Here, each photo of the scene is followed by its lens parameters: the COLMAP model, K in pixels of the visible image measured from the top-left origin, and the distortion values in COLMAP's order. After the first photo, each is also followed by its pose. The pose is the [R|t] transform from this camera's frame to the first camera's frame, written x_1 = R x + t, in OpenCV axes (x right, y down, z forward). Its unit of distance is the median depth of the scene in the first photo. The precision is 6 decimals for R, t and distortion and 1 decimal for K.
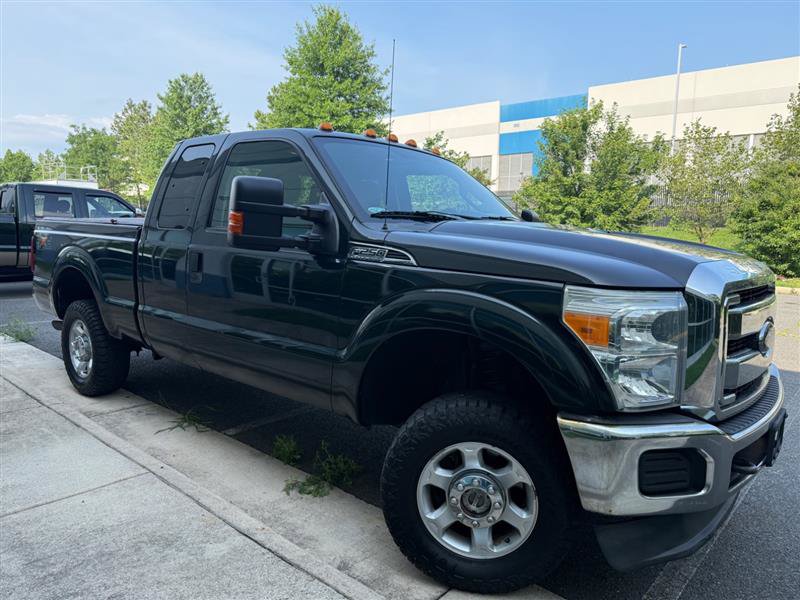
lens RADIAL K [[559.6, 0, 404.5], [0, 559.6, 301.2], [0, 0, 1]] dist [0.051885, -0.074227]
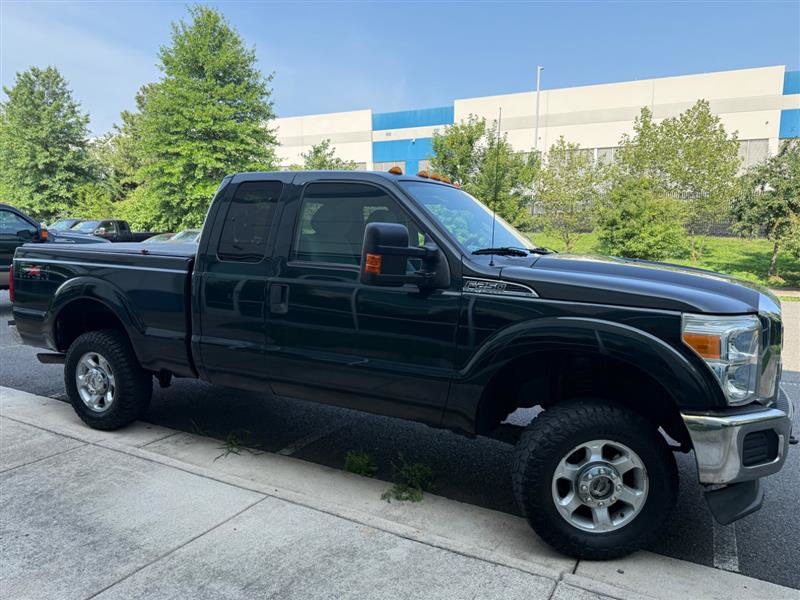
lens RADIAL K [[557.1, 0, 401.9], [0, 557.1, 303.9], [0, 0, 1]] dist [0.034598, -0.041141]
pose [[0.974203, -0.036396, 0.222719, -0.350477], [0.036759, 0.999321, 0.002516, -0.042185], [-0.222660, 0.005736, 0.974879, -0.069663]]
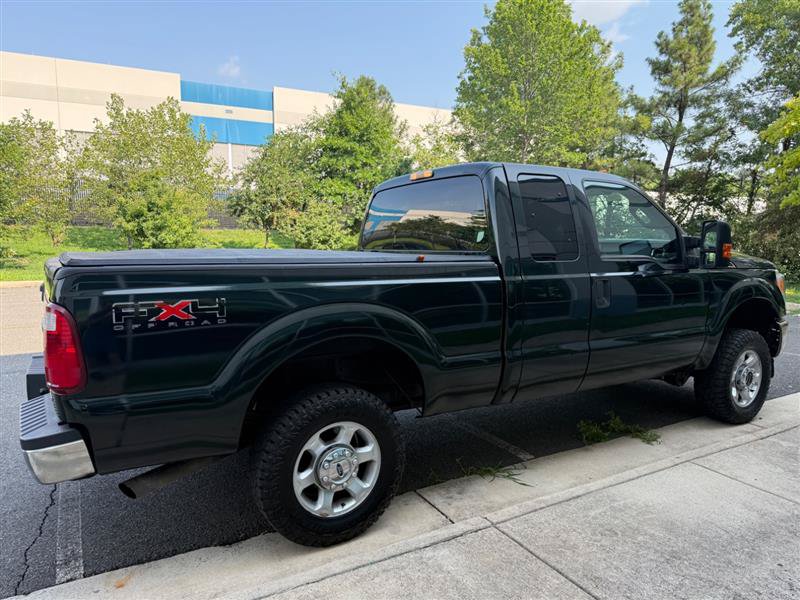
lens RADIAL K [[557.1, 0, 401.9], [0, 557.1, 303.9], [0, 0, 1]] dist [0.034598, -0.041141]
pose [[0.329516, -0.143263, 0.933218, -1.405563], [0.126147, 0.986239, 0.106860, -0.191096], [-0.935685, 0.082510, 0.343054, 0.925680]]
